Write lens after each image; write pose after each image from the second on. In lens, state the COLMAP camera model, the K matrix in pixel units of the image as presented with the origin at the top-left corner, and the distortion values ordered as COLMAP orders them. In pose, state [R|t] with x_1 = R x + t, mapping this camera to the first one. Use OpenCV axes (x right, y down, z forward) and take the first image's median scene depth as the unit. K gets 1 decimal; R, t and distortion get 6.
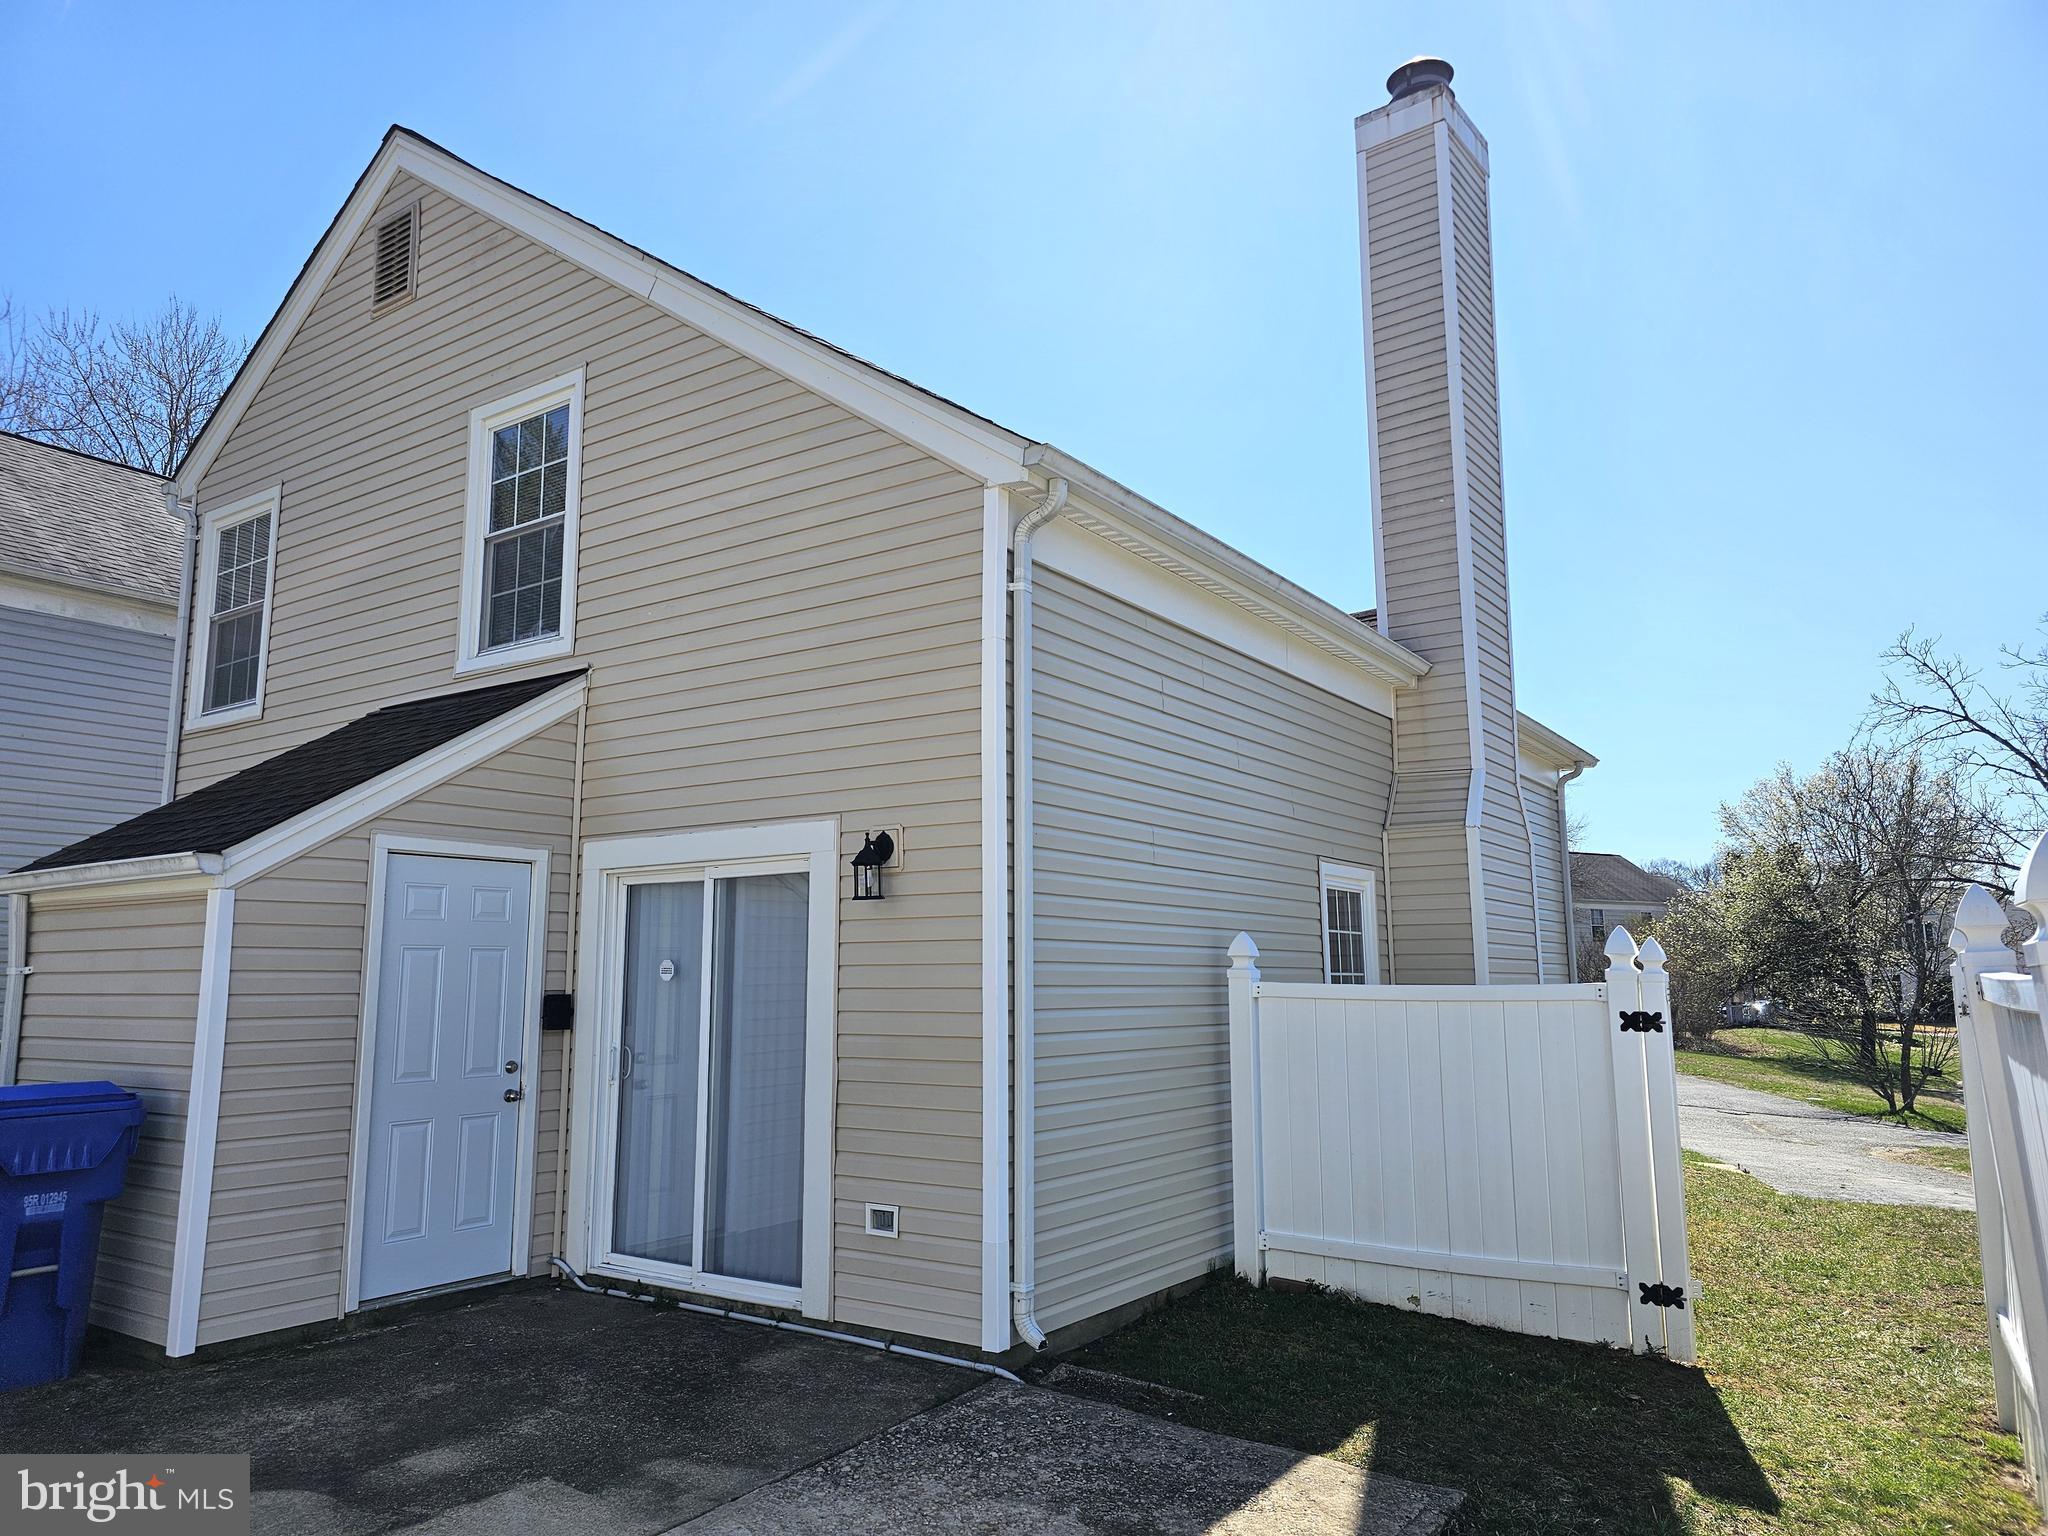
lens RADIAL K [[1360.5, 0, 1024.0], [0, 1360.5, 764.1], [0, 0, 1]] dist [0.074113, -0.064960]
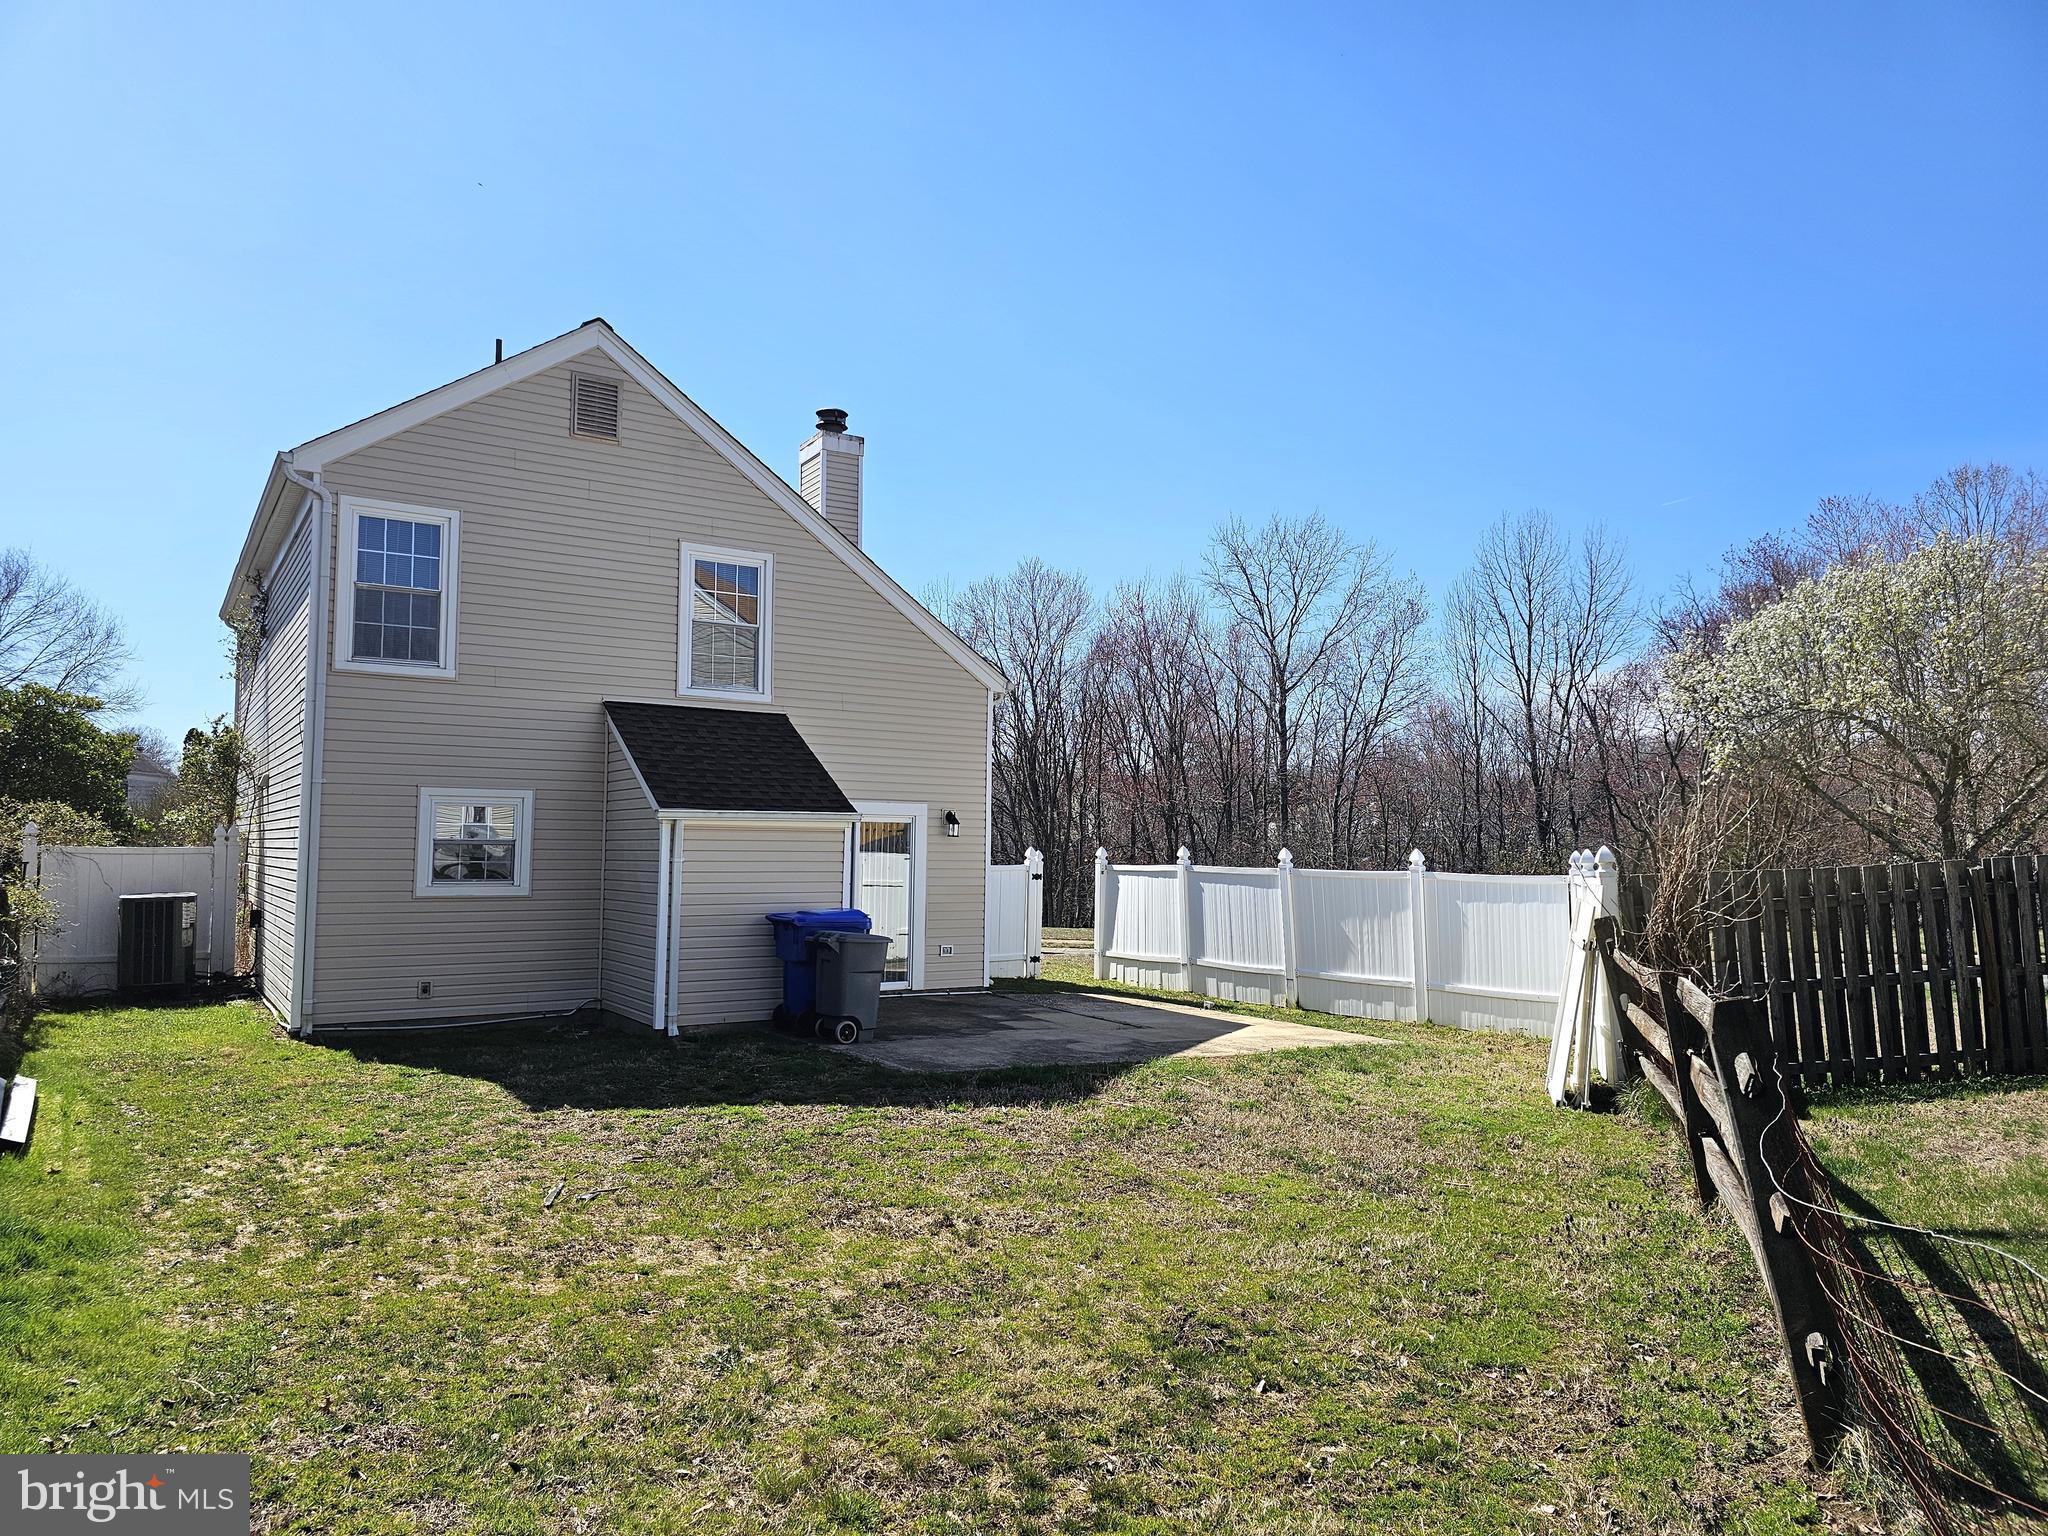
lens RADIAL K [[1360.5, 0, 1024.1], [0, 1360.5, 770.4], [0, 0, 1]] dist [0.074113, -0.064960]
pose [[0.385115, 0.060316, 0.920895, -2.459701], [-0.157459, 0.987525, 0.001168, -0.054011], [-0.909337, -0.145453, 0.389808, -0.156373]]
